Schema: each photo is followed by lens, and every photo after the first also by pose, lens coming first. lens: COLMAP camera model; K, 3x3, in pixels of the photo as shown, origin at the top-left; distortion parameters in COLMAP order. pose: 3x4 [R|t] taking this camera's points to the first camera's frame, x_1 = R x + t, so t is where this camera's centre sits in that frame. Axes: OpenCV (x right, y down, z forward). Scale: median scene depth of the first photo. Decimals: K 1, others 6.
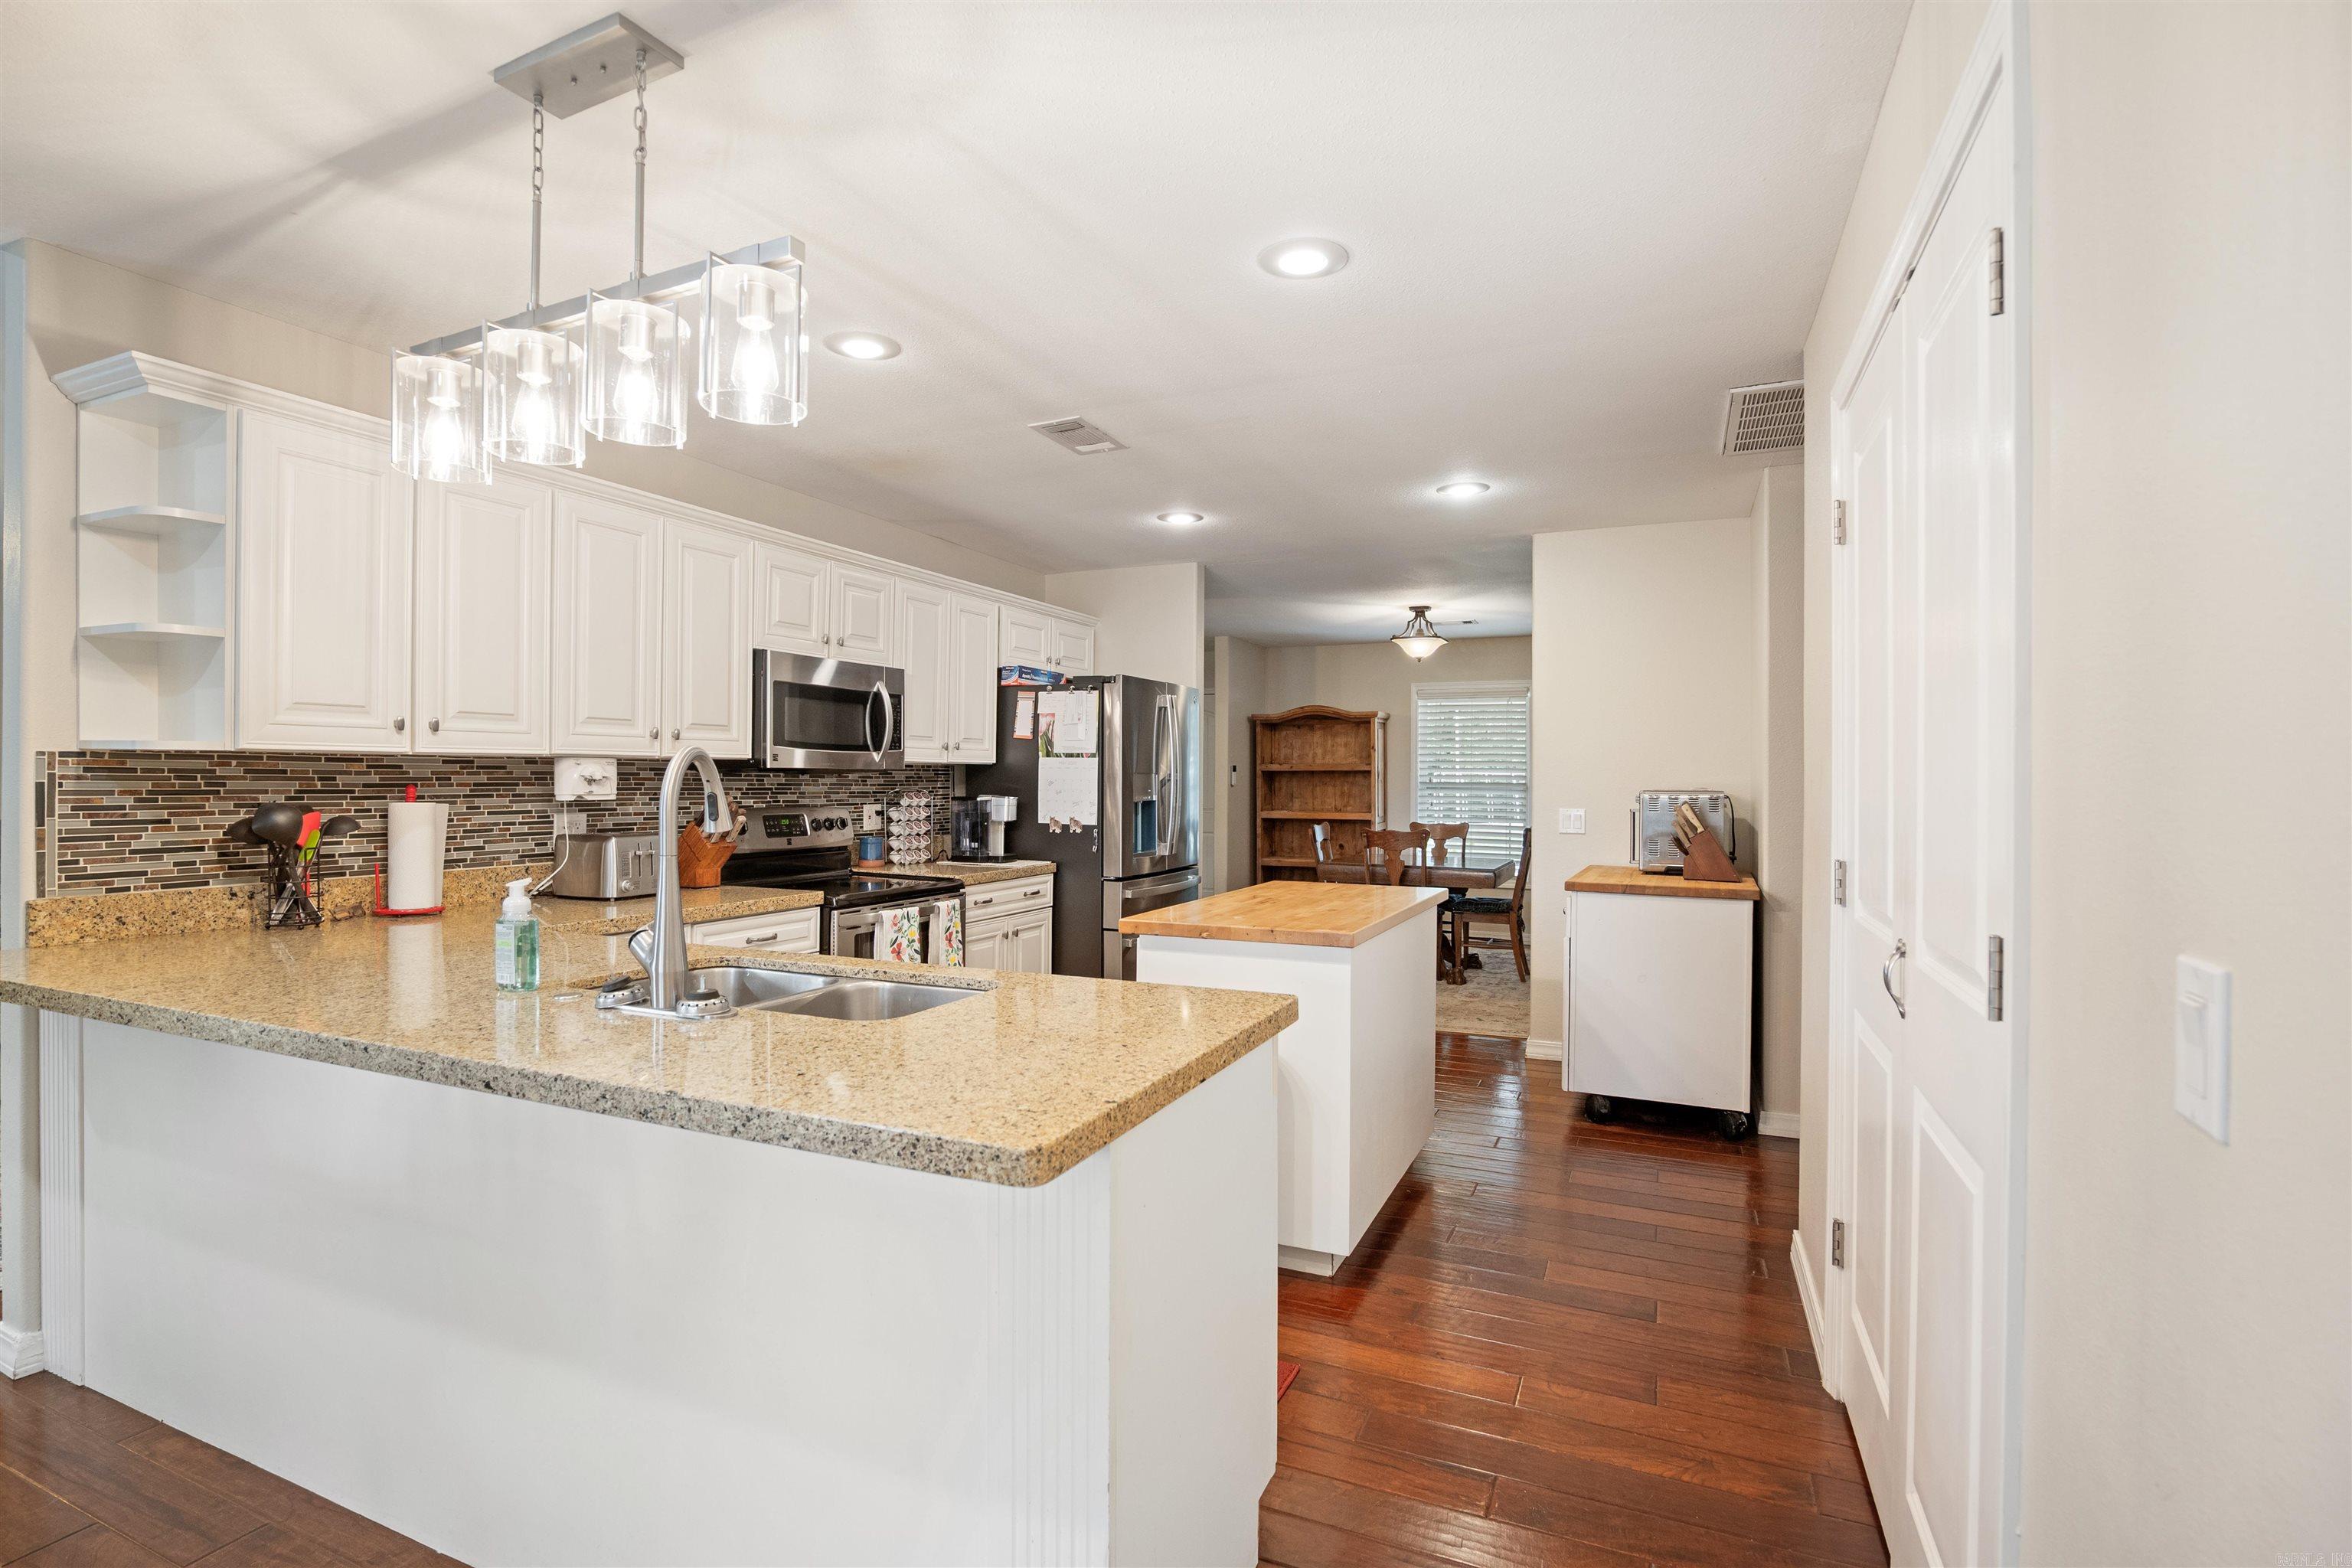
lens RADIAL K [[1115.5, 0, 1176.0], [0, 1115.5, 784.0], [0, 0, 1]] dist [-0.025884, 0.000425]
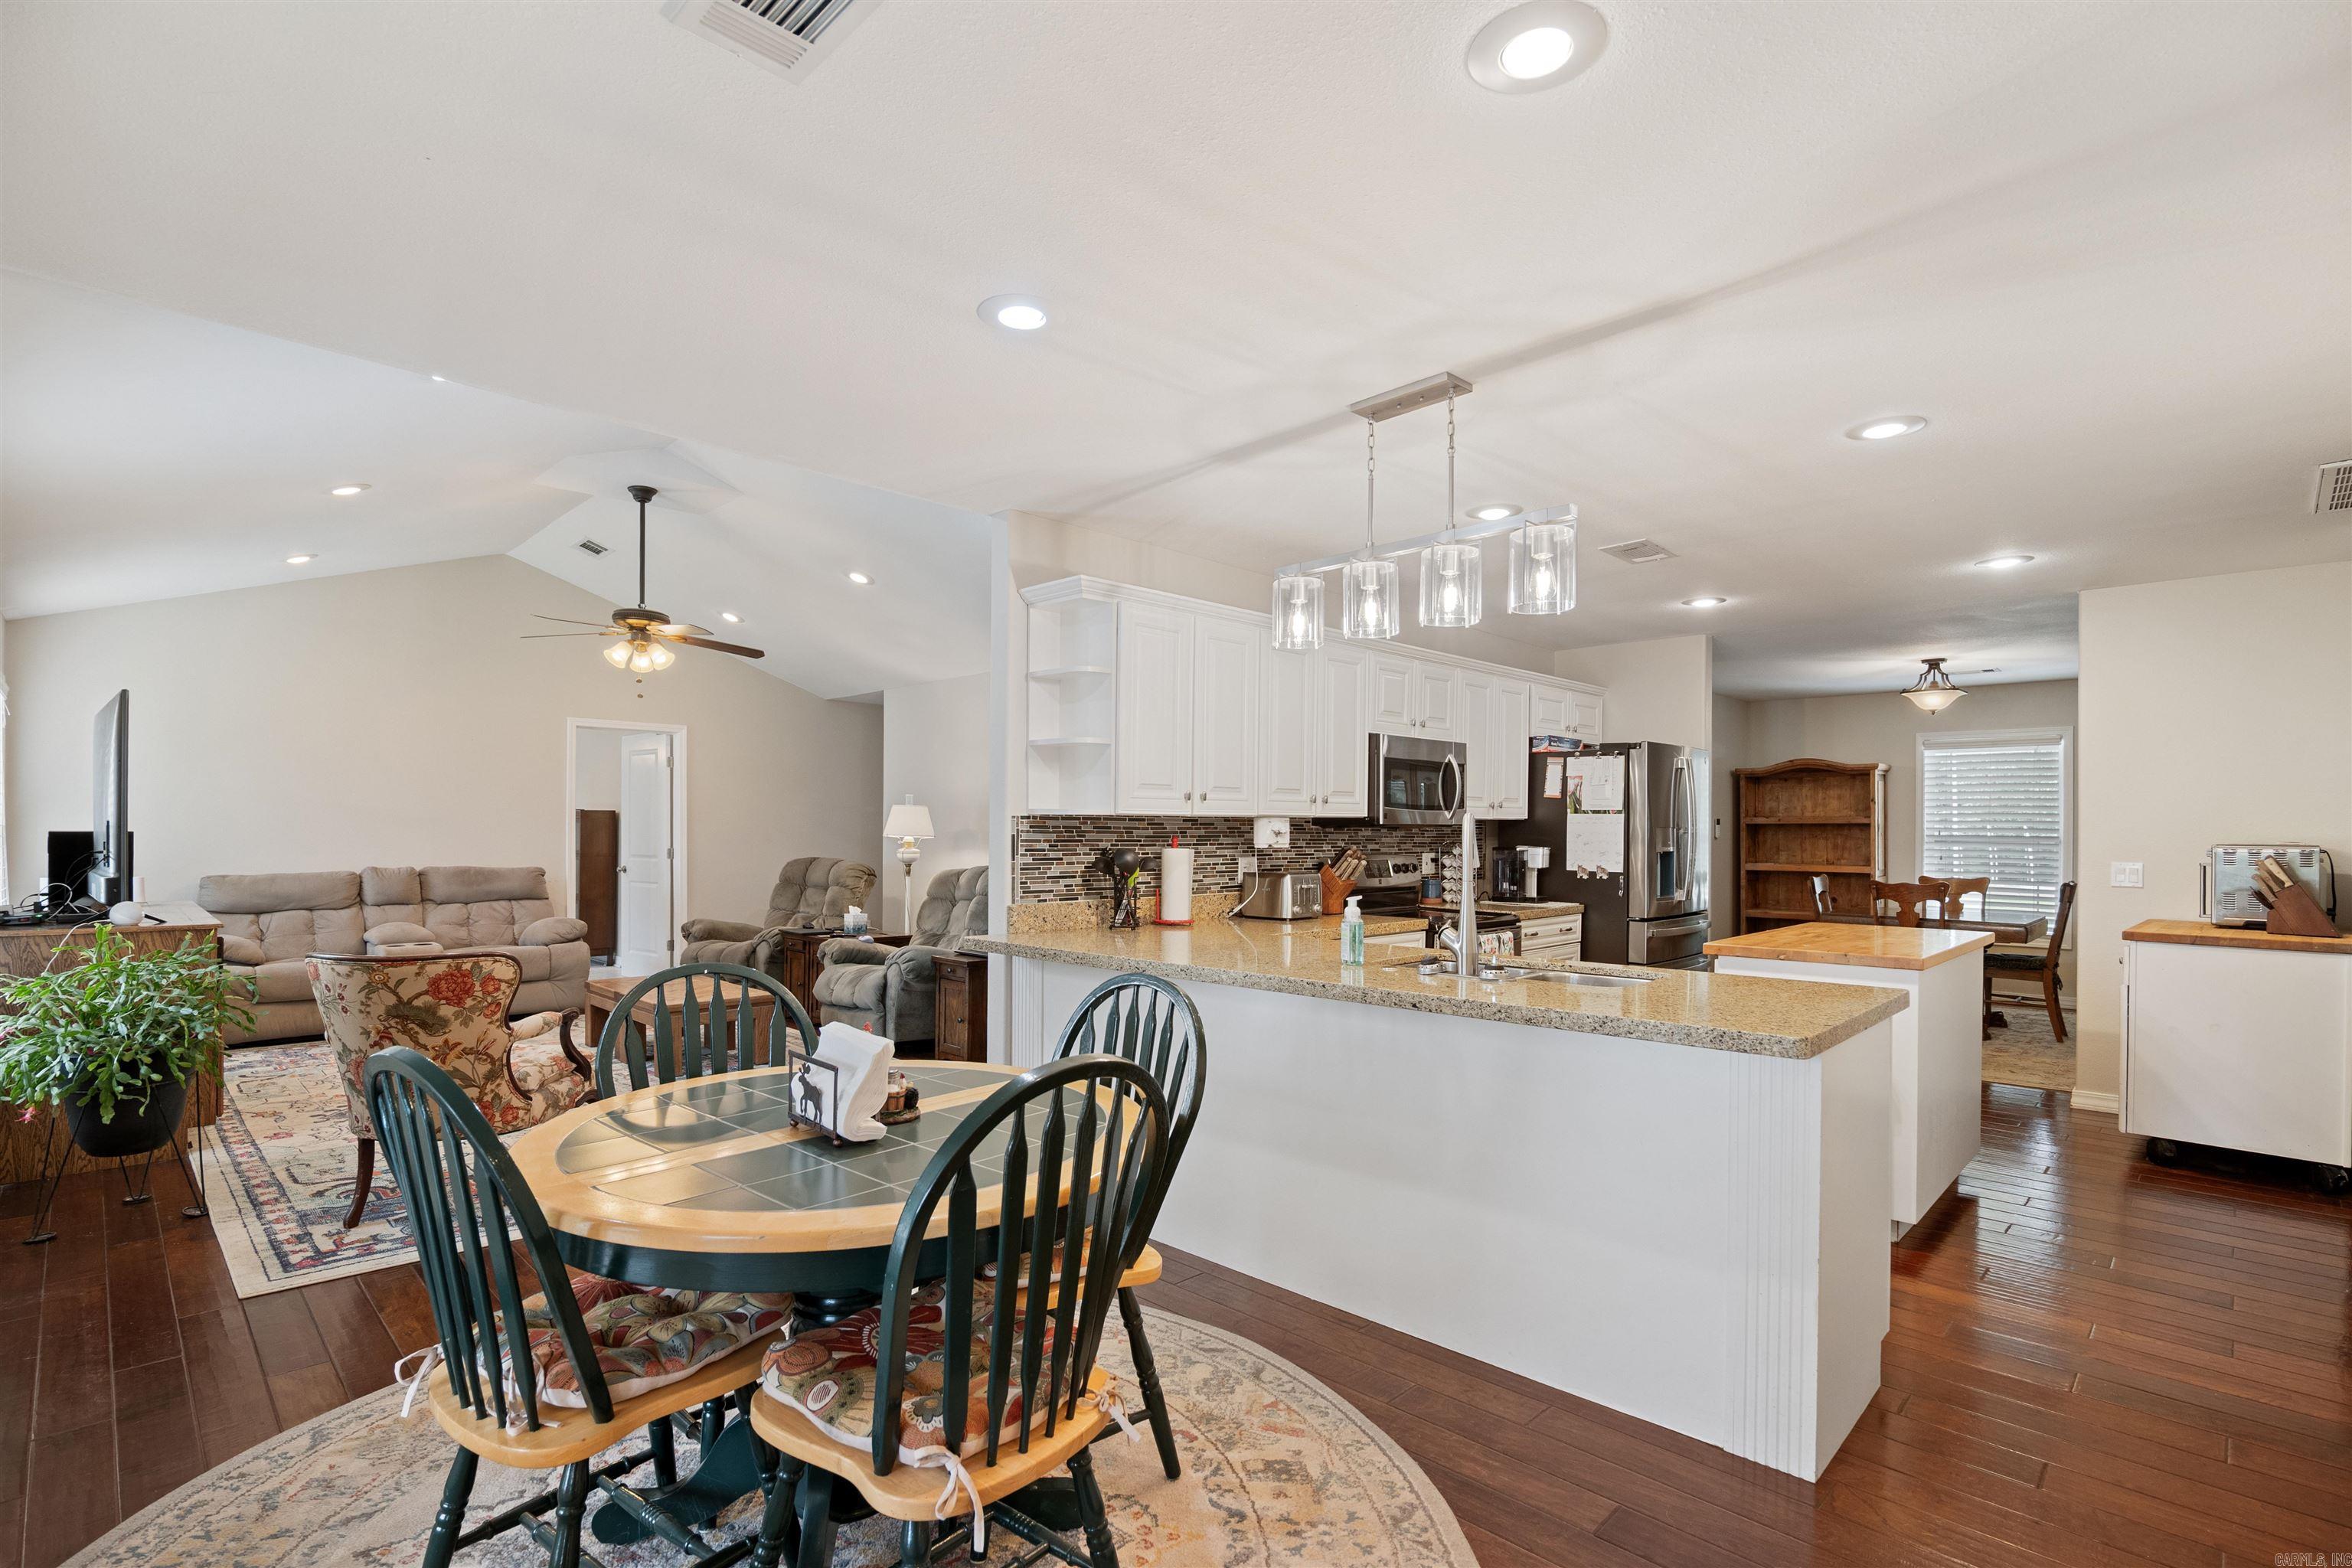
lens RADIAL K [[1107.0, 0, 1175.7], [0, 1107.0, 829.4], [0, 0, 1]] dist [-0.019586, 0.002288]
pose [[0.935204, 0.000259, -0.354110, -0.101399], [-0.002220, 0.999984, -0.005131, -0.000627], [0.354103, 0.005584, 0.935190, -0.233498]]
